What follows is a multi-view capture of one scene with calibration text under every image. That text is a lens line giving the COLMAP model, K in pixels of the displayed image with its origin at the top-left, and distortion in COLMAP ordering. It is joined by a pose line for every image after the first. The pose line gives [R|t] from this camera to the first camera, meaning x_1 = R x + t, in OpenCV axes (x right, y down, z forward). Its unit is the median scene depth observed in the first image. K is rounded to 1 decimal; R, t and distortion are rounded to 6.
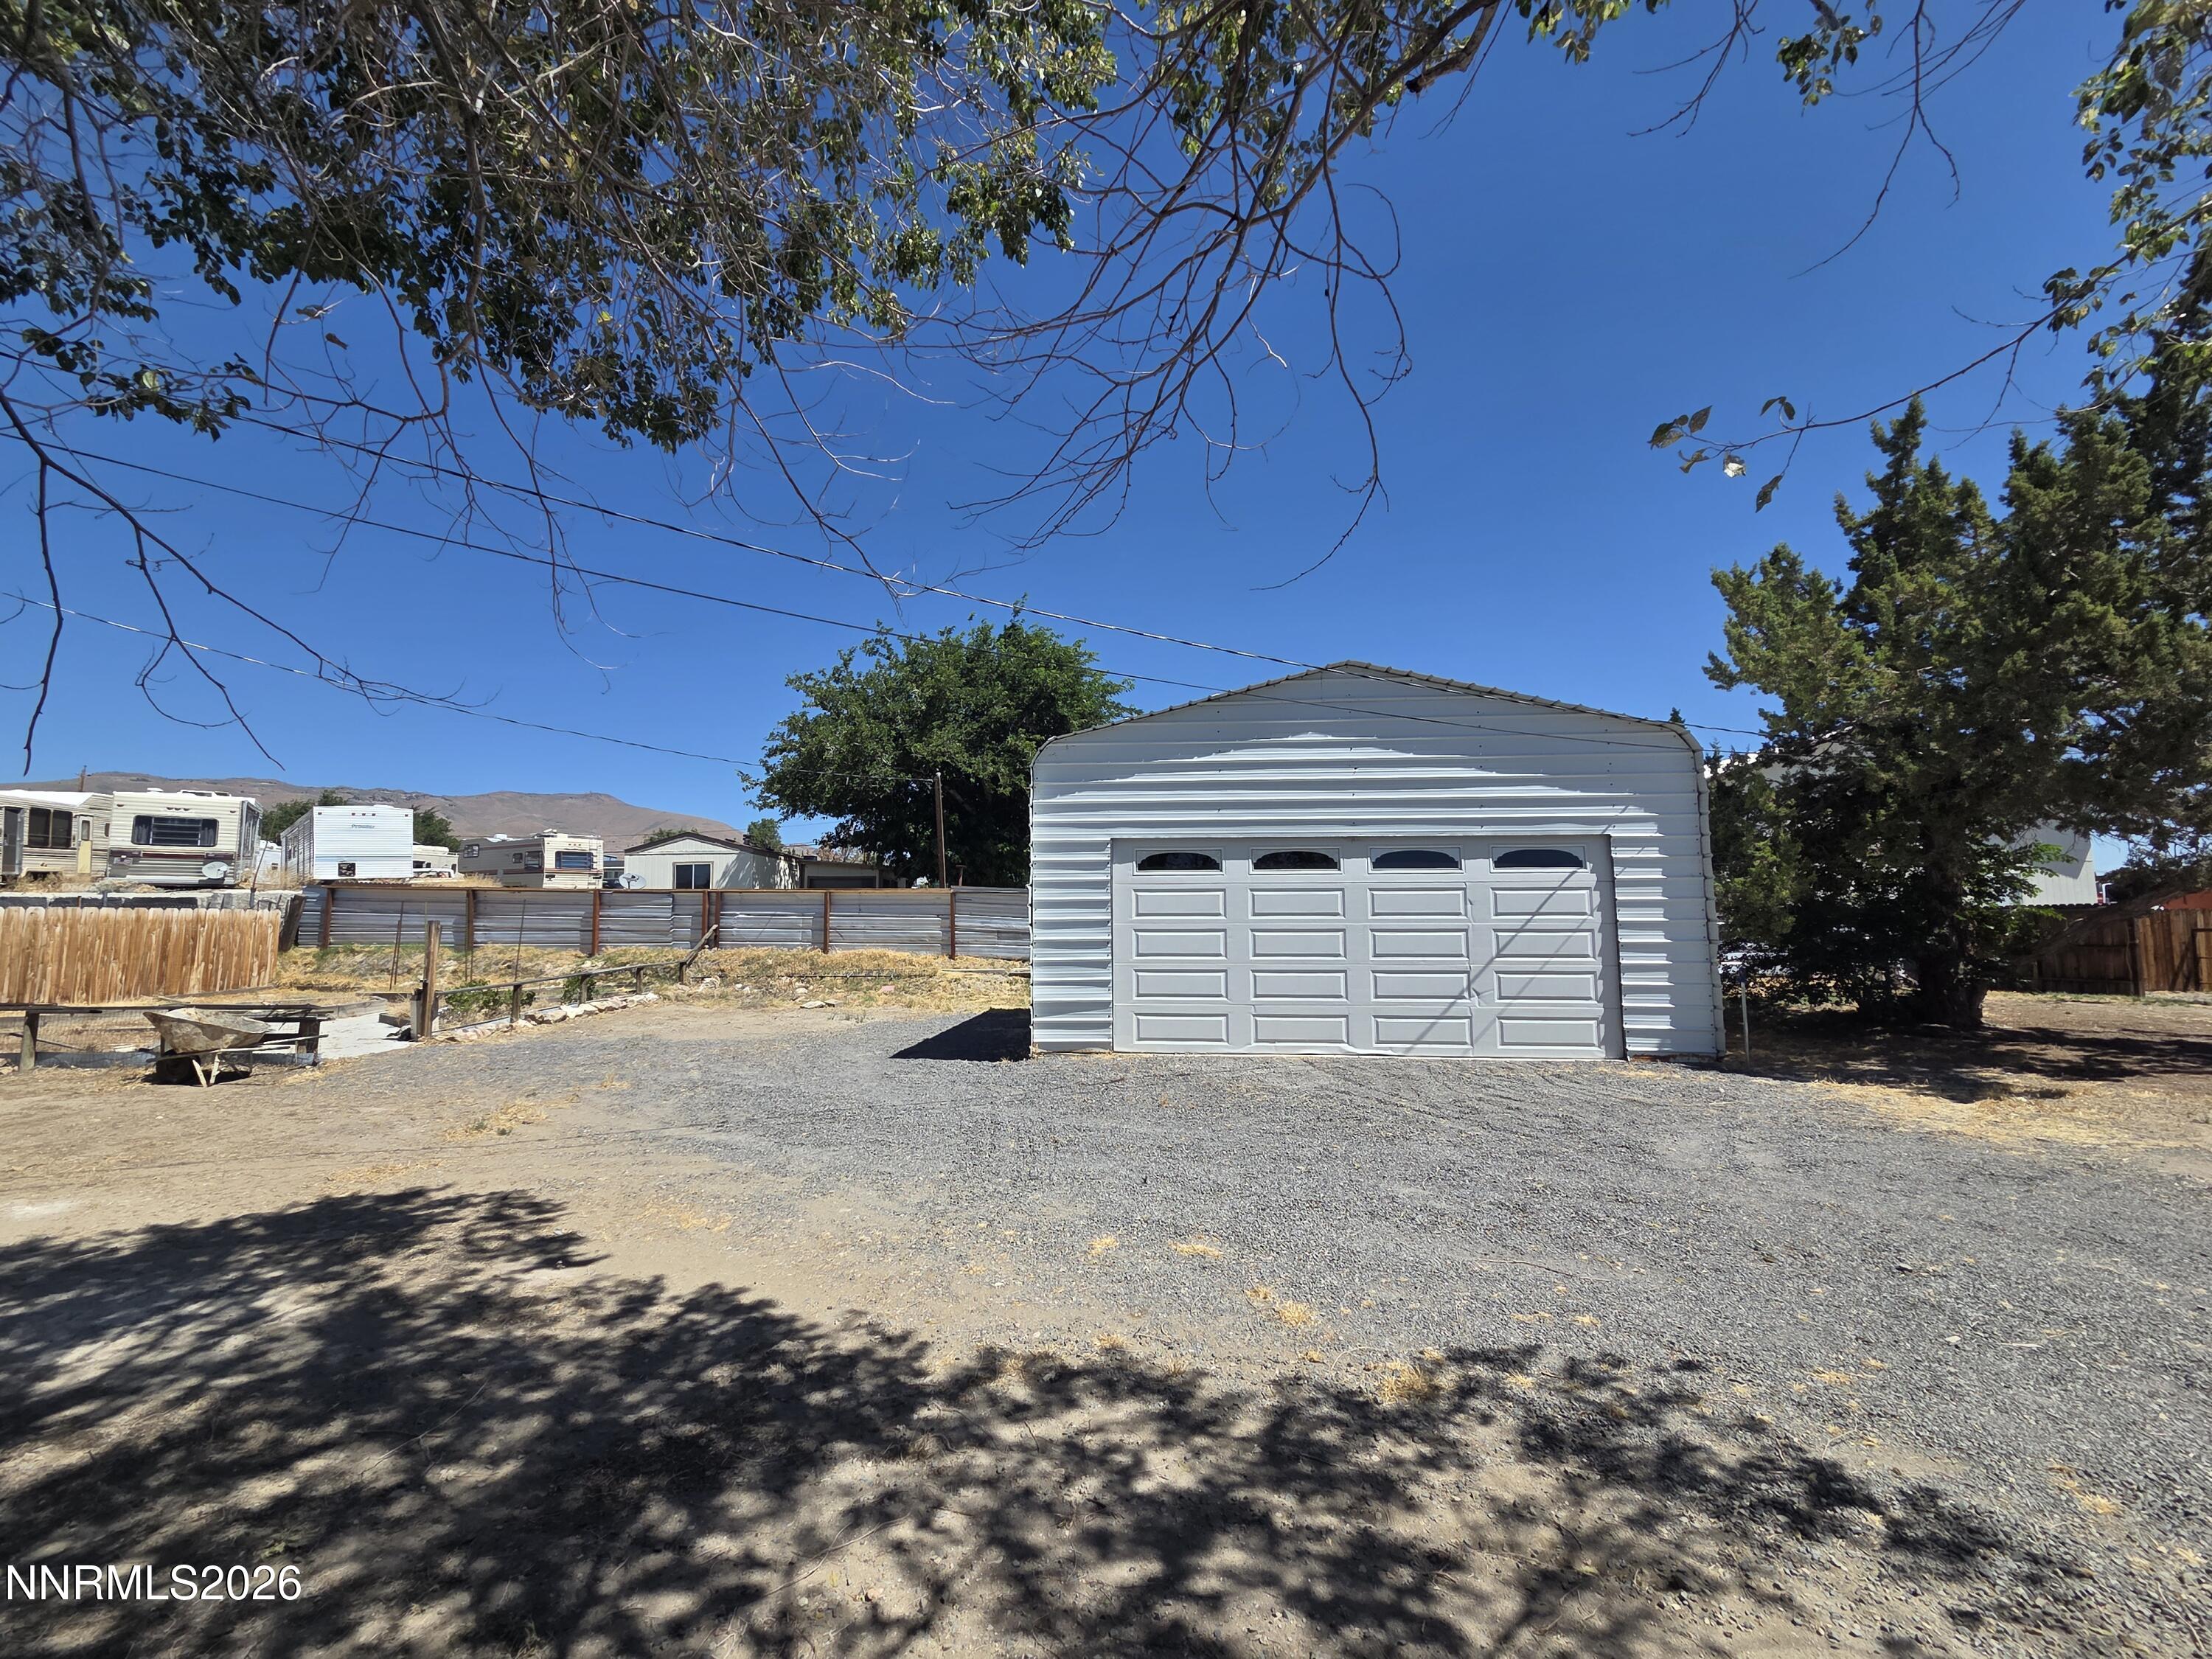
lens RADIAL K [[910.0, 0, 1081.6], [0, 910.0, 833.7], [0, 0, 1]] dist [0.000064, -0.000218]
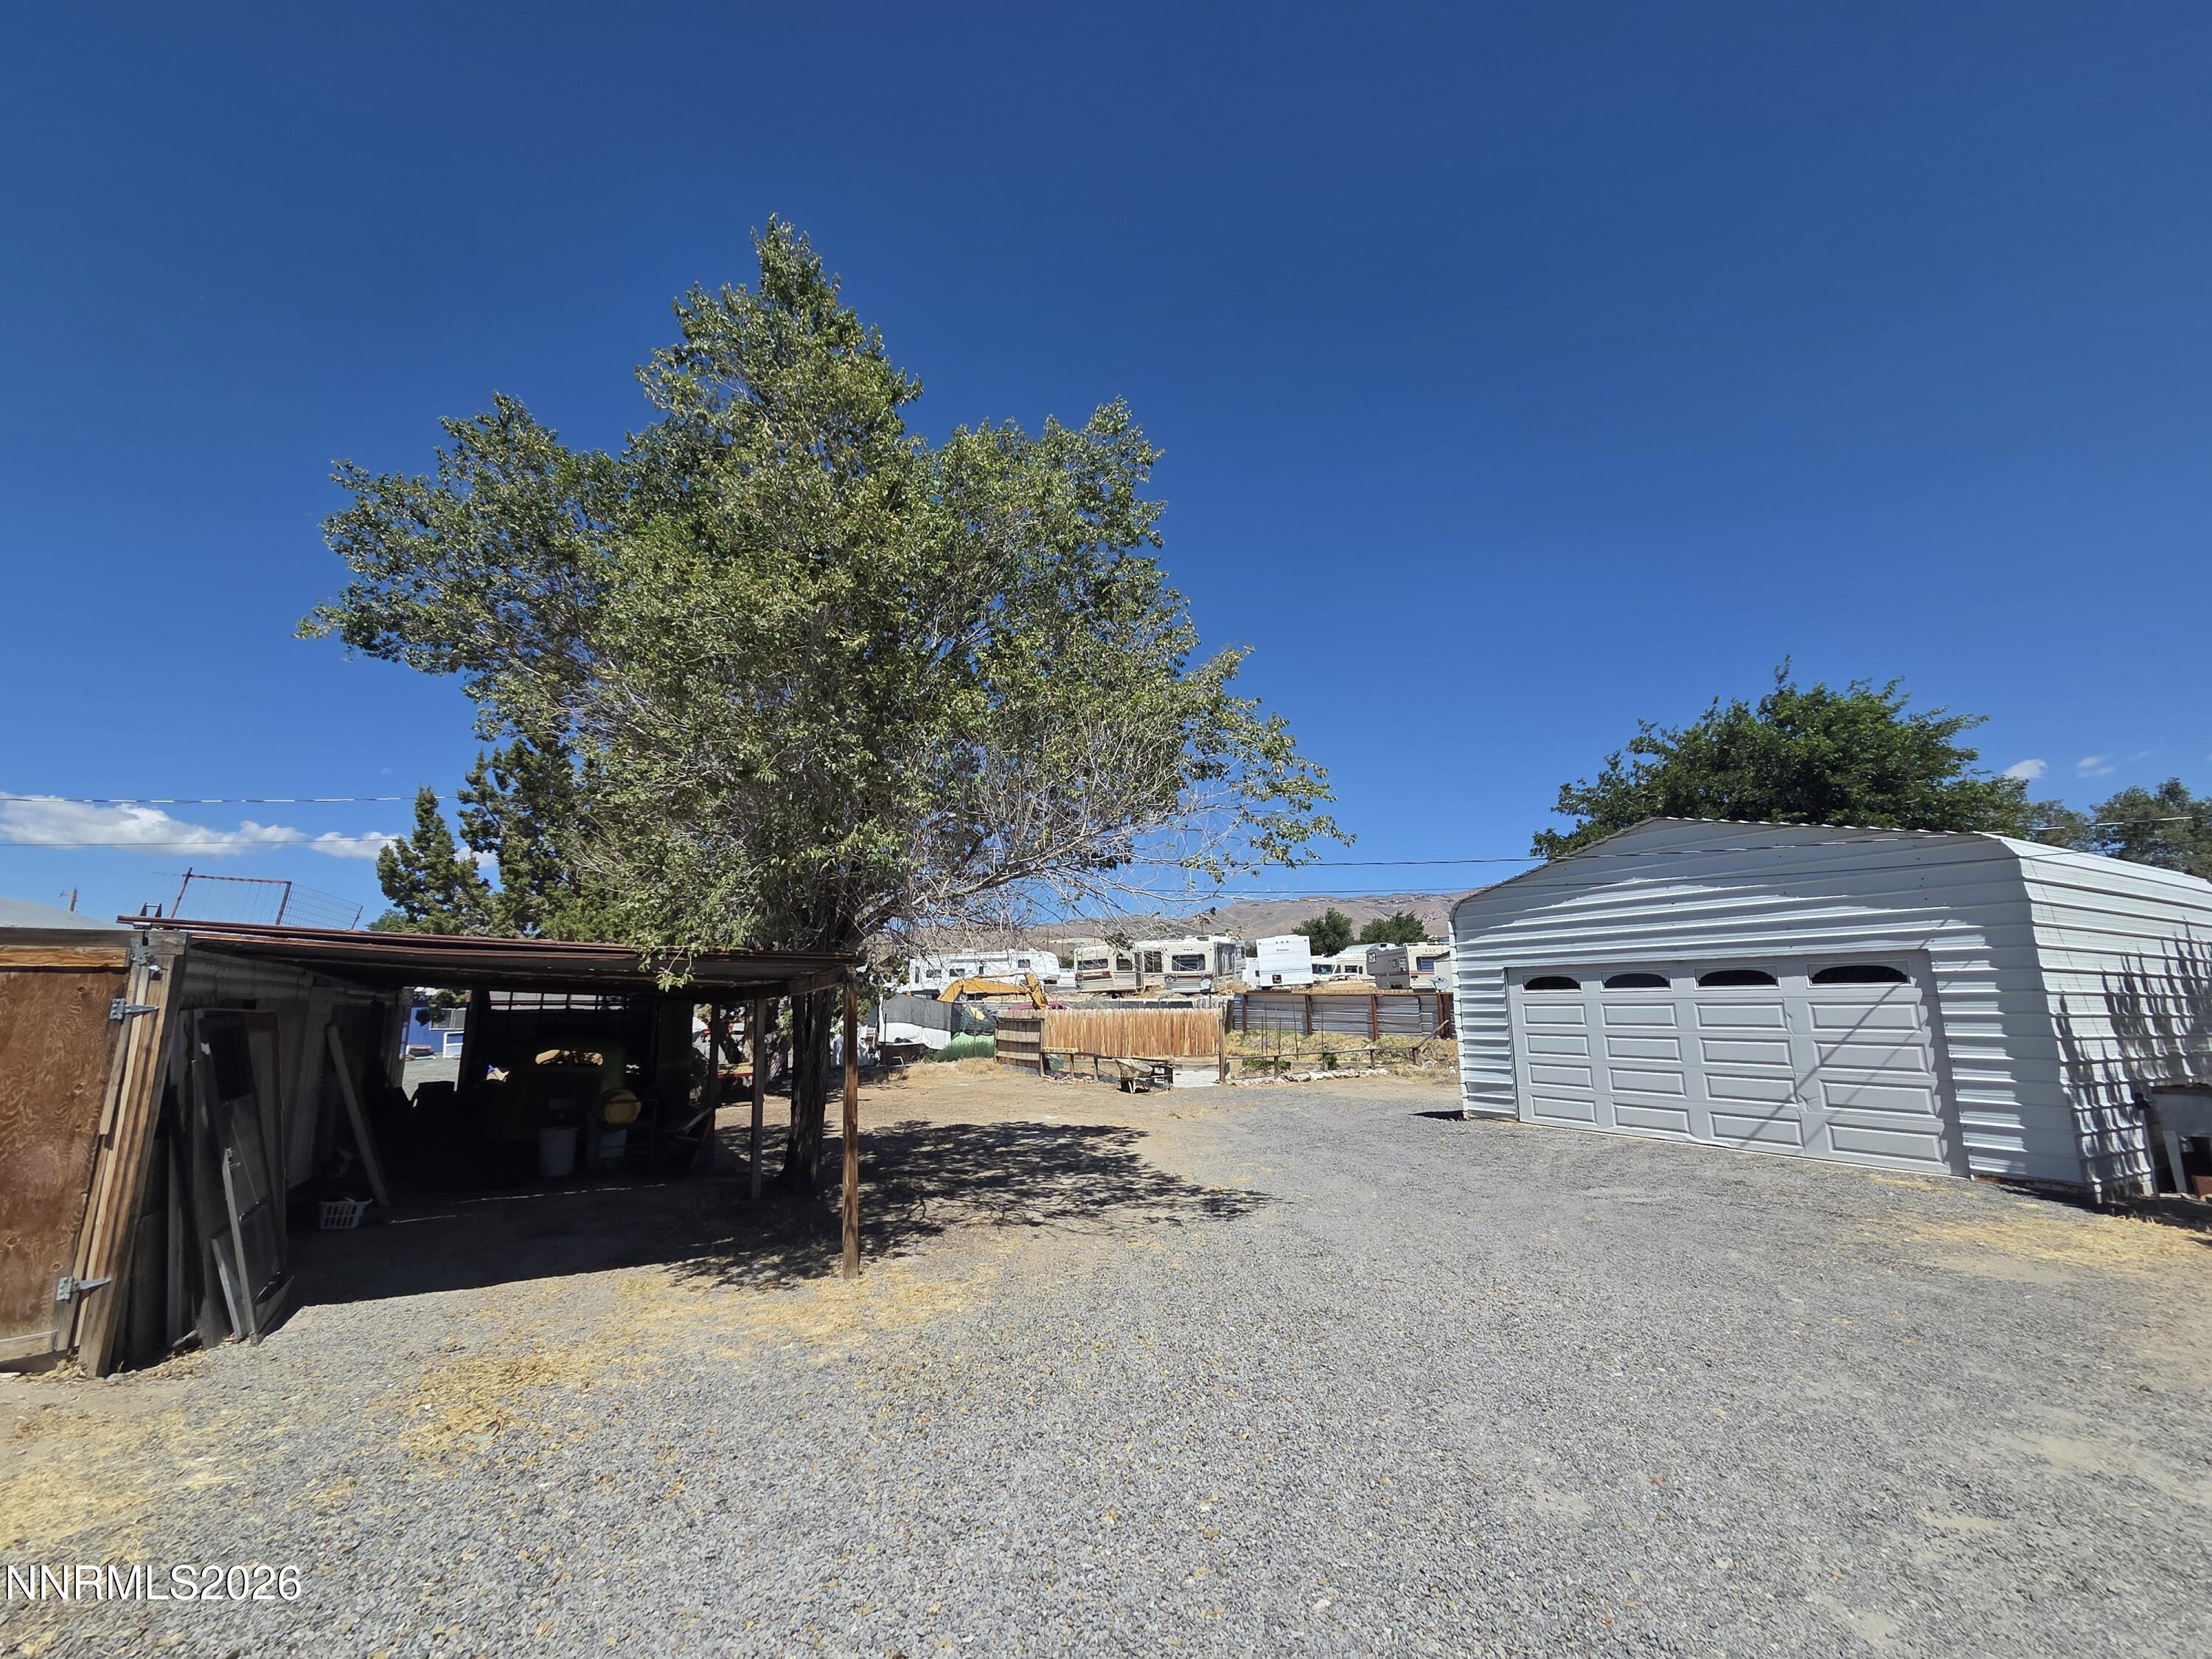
lens RADIAL K [[900.9, 0, 1072.7], [0, 900.9, 838.0], [0, 0, 1]] dist [-0.002075, 0.000174]
pose [[0.536530, -0.156250, -0.829290, 0.866232], [0.082494, 0.987714, -0.132728, -0.063225], [0.839840, 0.002801, 0.542827, -0.326160]]
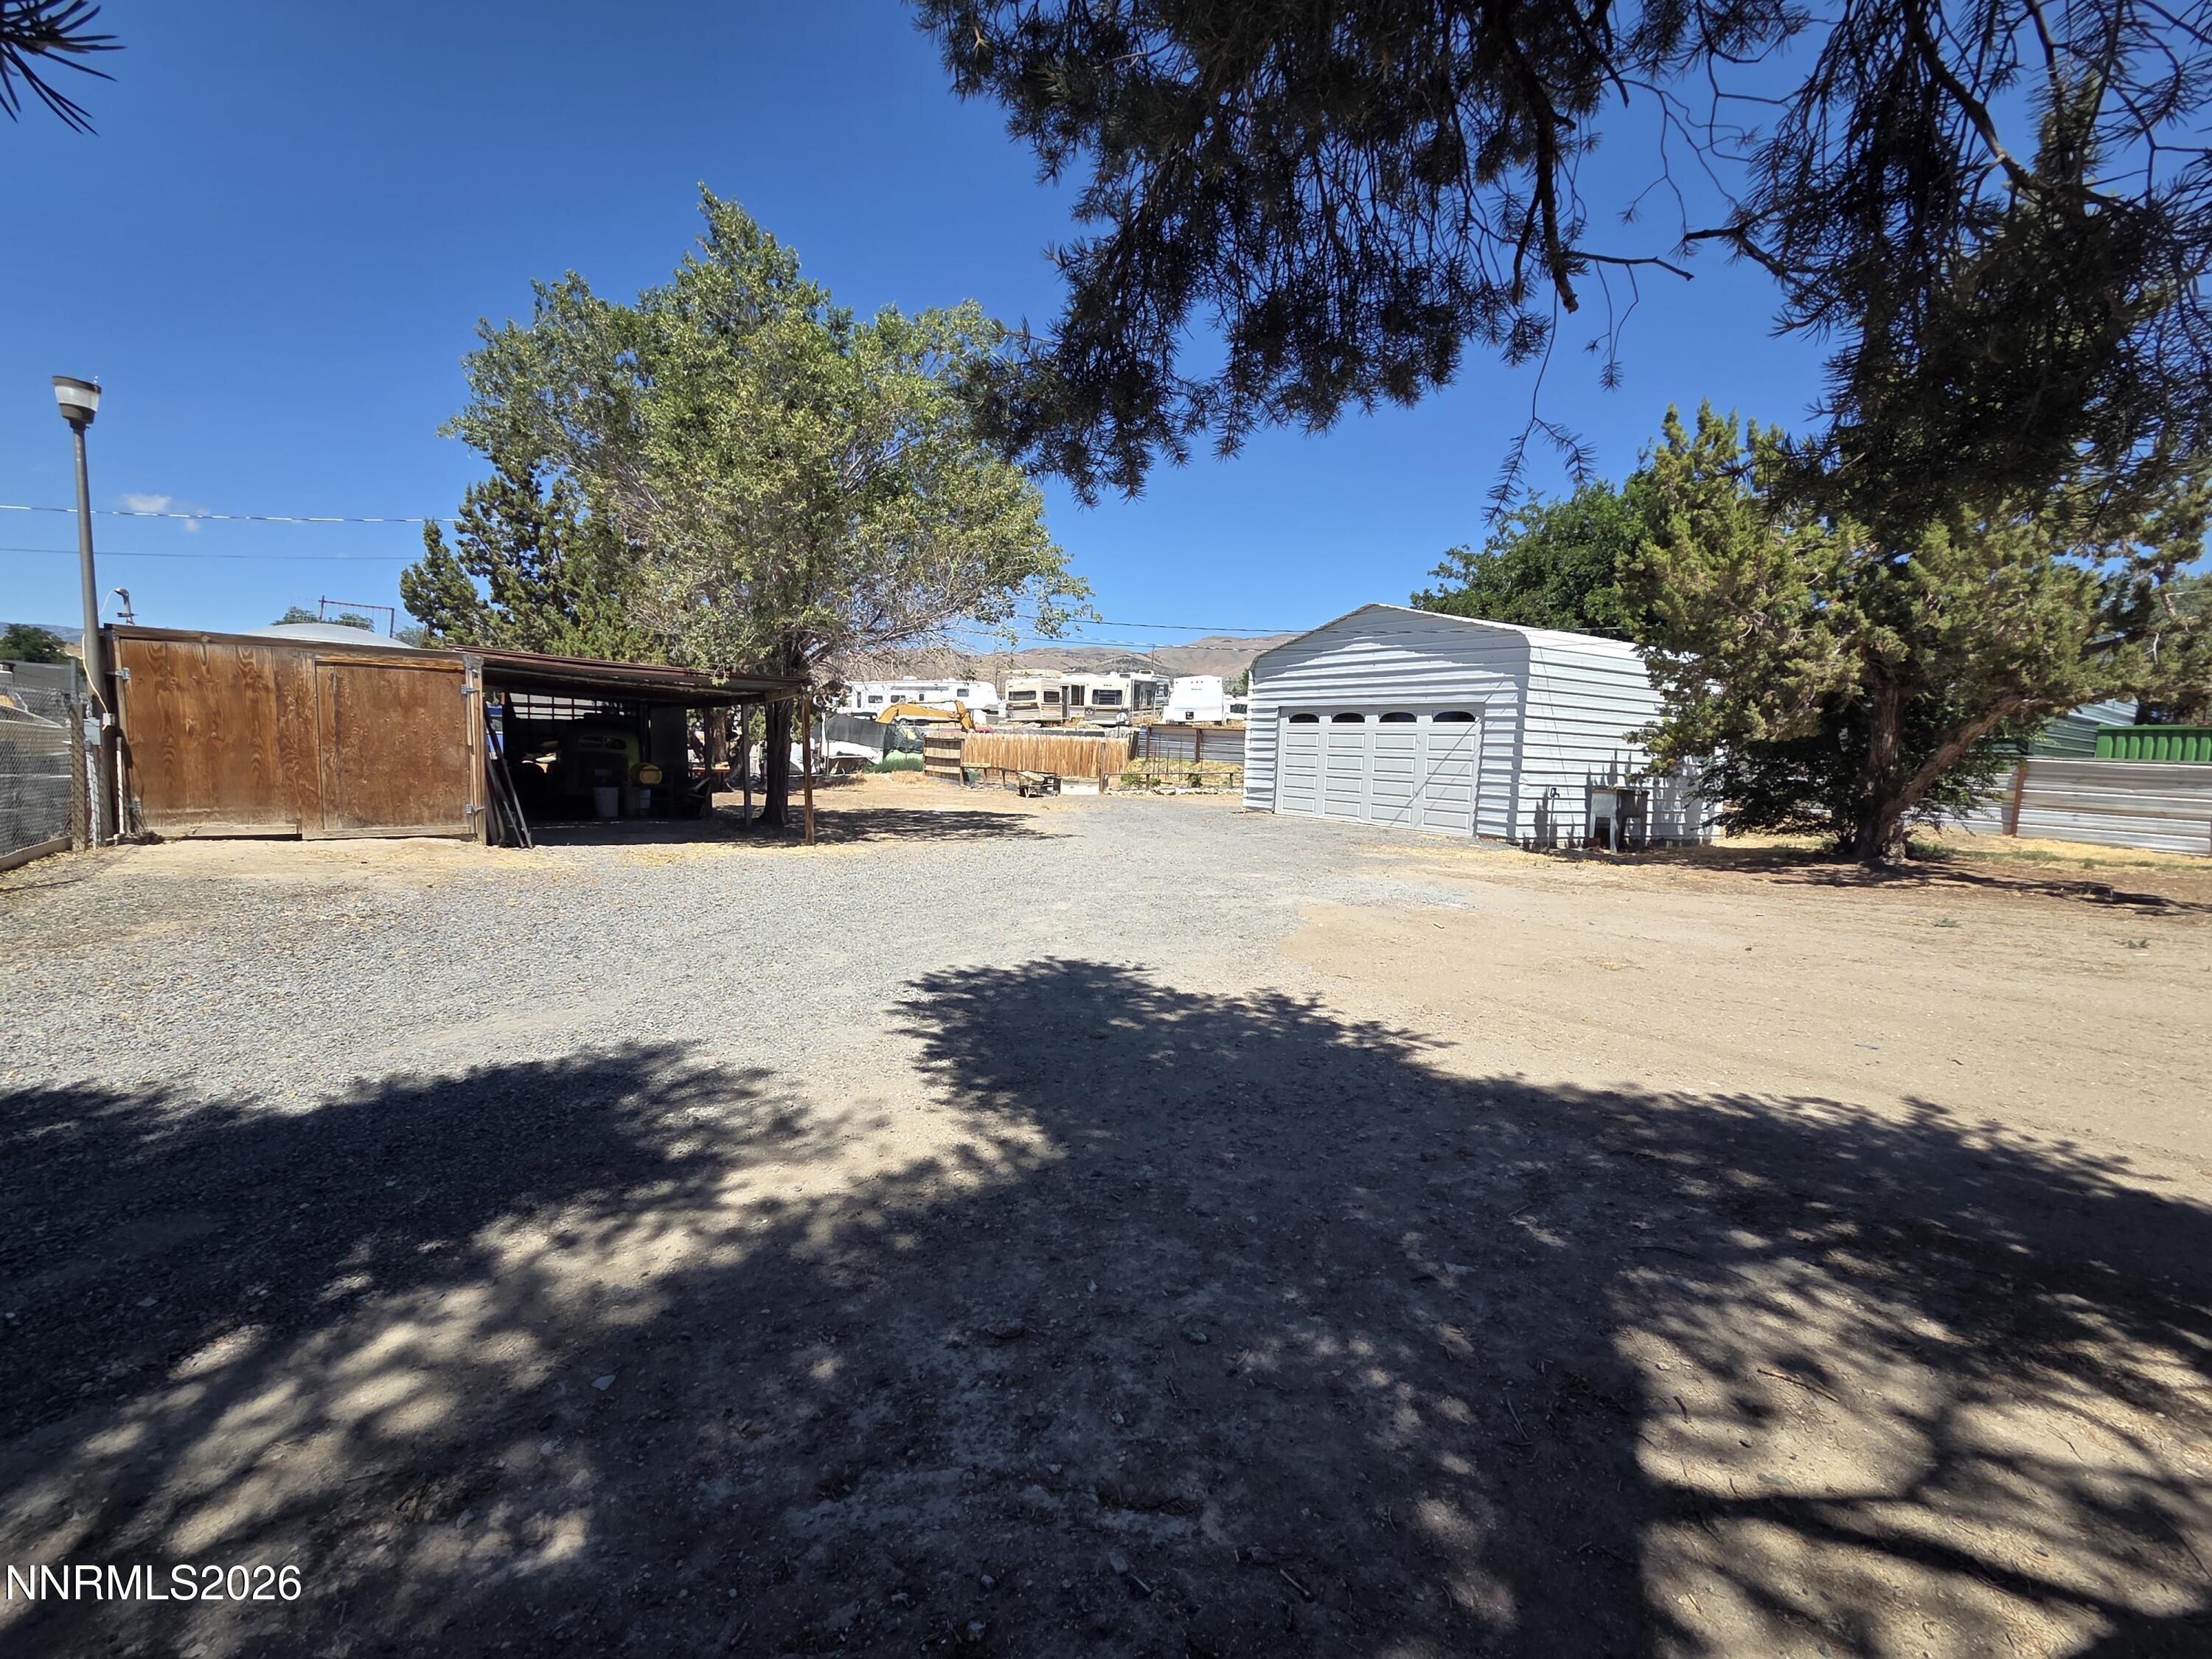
lens RADIAL K [[958.2, 0, 1062.7], [0, 958.2, 832.6], [0, 0, 1]] dist [0.001022, -0.000018]
pose [[0.567365, 0.097454, -0.817680, 1.478414], [0.042158, 0.988233, 0.147033, -0.048067], [0.822387, -0.117893, 0.556580, -0.559691]]
